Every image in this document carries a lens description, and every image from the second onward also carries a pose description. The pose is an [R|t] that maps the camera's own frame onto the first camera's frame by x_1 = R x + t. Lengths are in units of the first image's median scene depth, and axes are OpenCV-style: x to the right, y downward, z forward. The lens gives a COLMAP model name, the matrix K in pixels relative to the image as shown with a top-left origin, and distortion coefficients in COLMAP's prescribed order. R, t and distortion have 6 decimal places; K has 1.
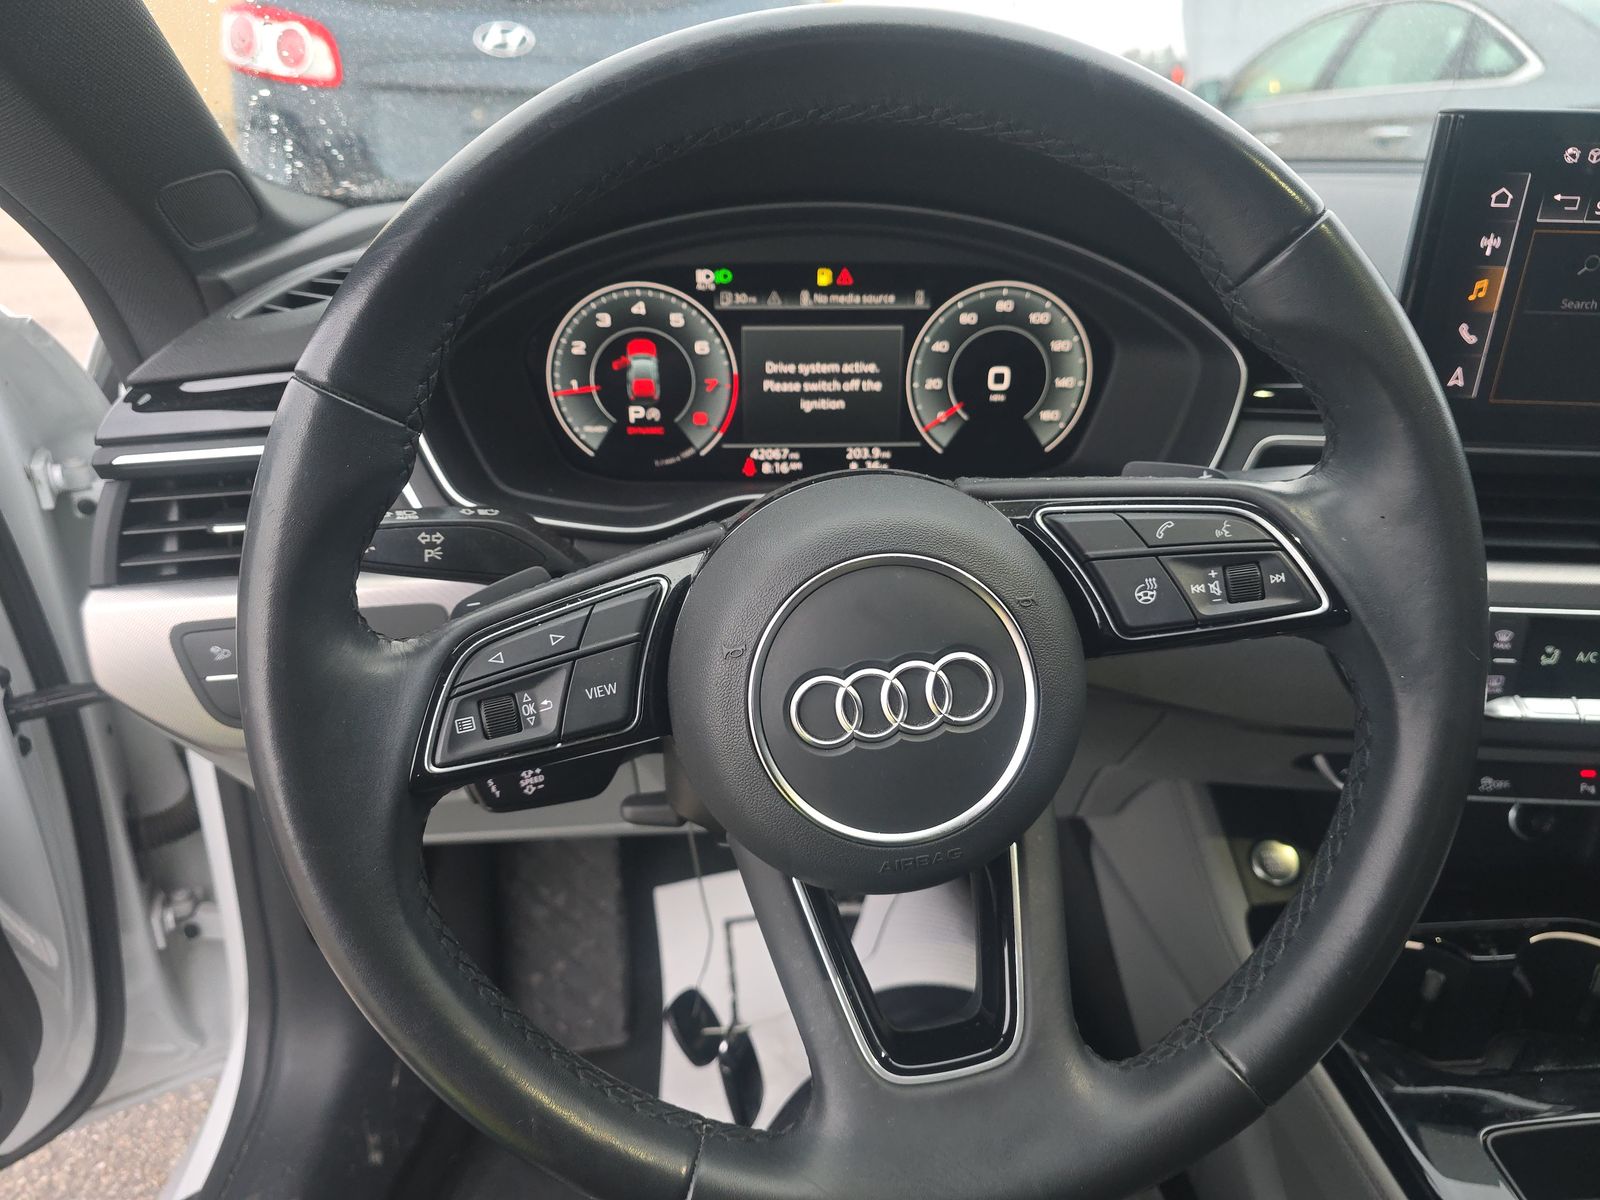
lens RADIAL K [[1066.8, 0, 798.5], [0, 1066.8, 601.3], [0, 0, 1]] dist [-0.018573, -0.006227]
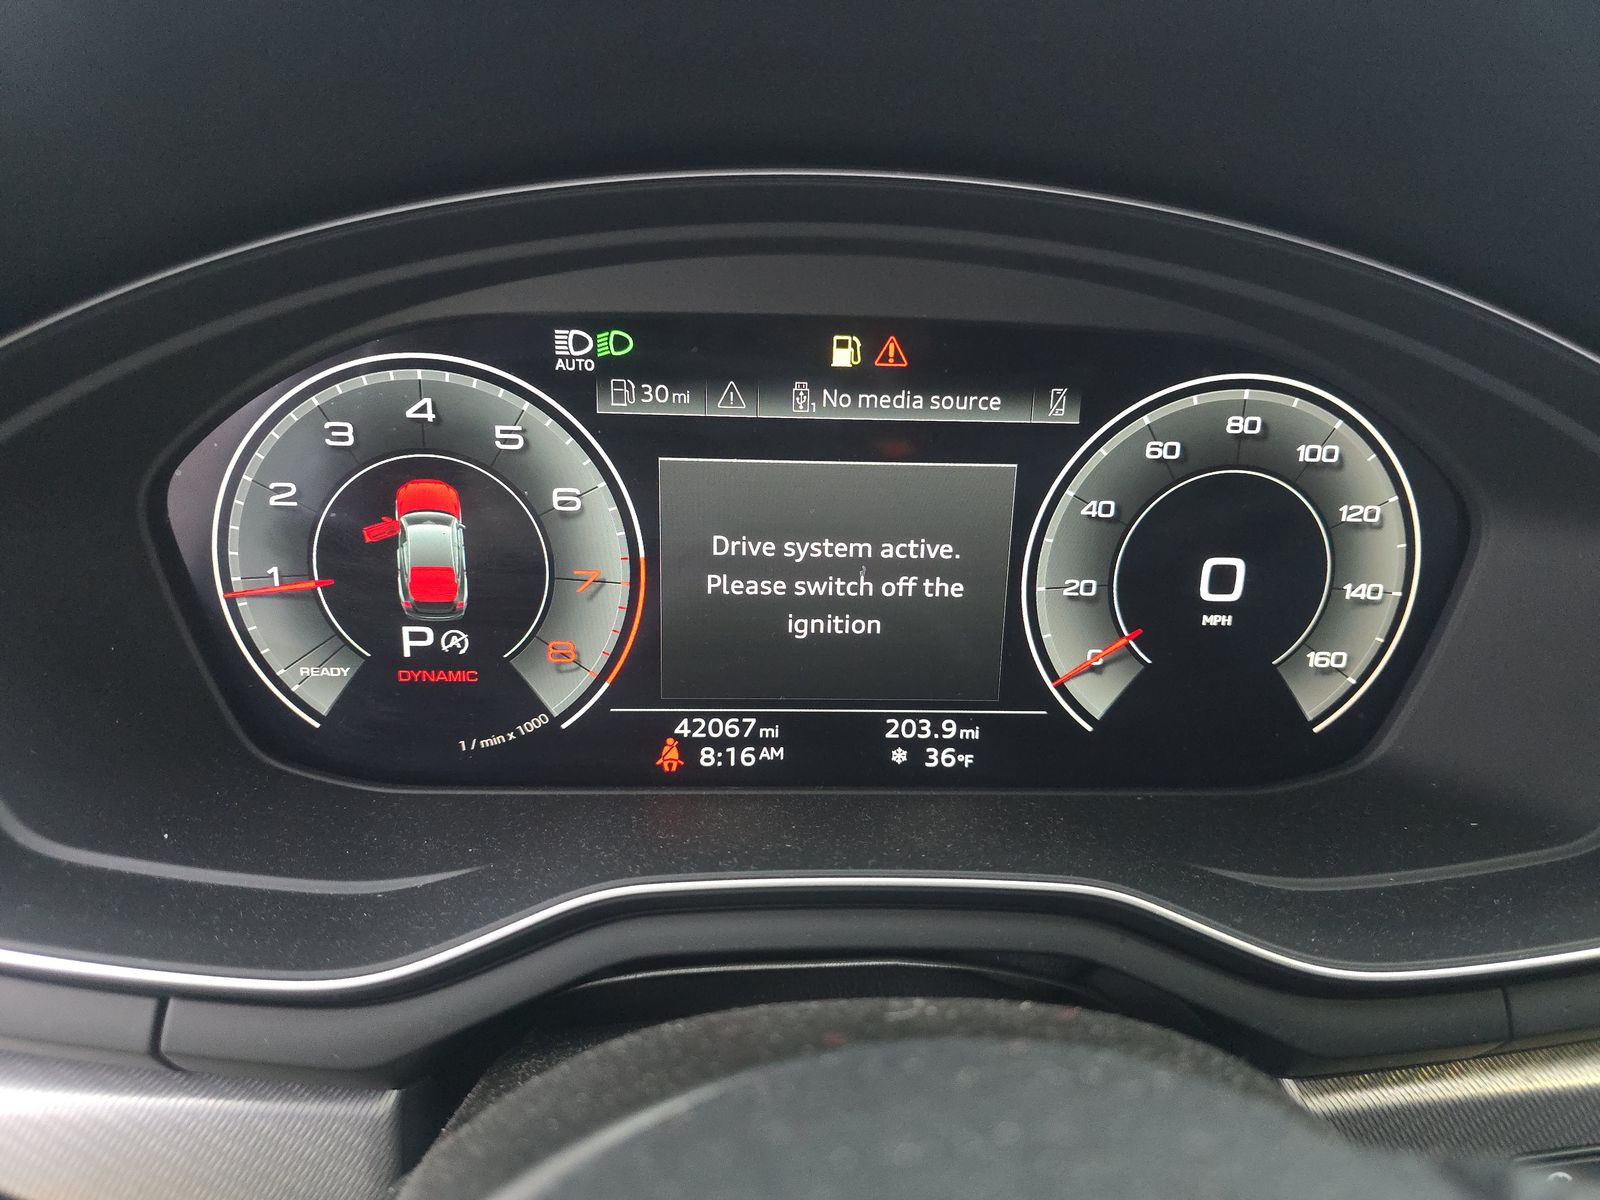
lens RADIAL K [[1066.8, 0, 802.3], [0, 1066.8, 598.2], [0, 0, 1]] dist [-0.018573, -0.006227]
pose [[0.991737, -0.001509, 0.128277, -0.049966], [0.010022, 0.997787, -0.065738, -0.167272], [-0.127894, 0.066480, 0.989557, 0.550612]]
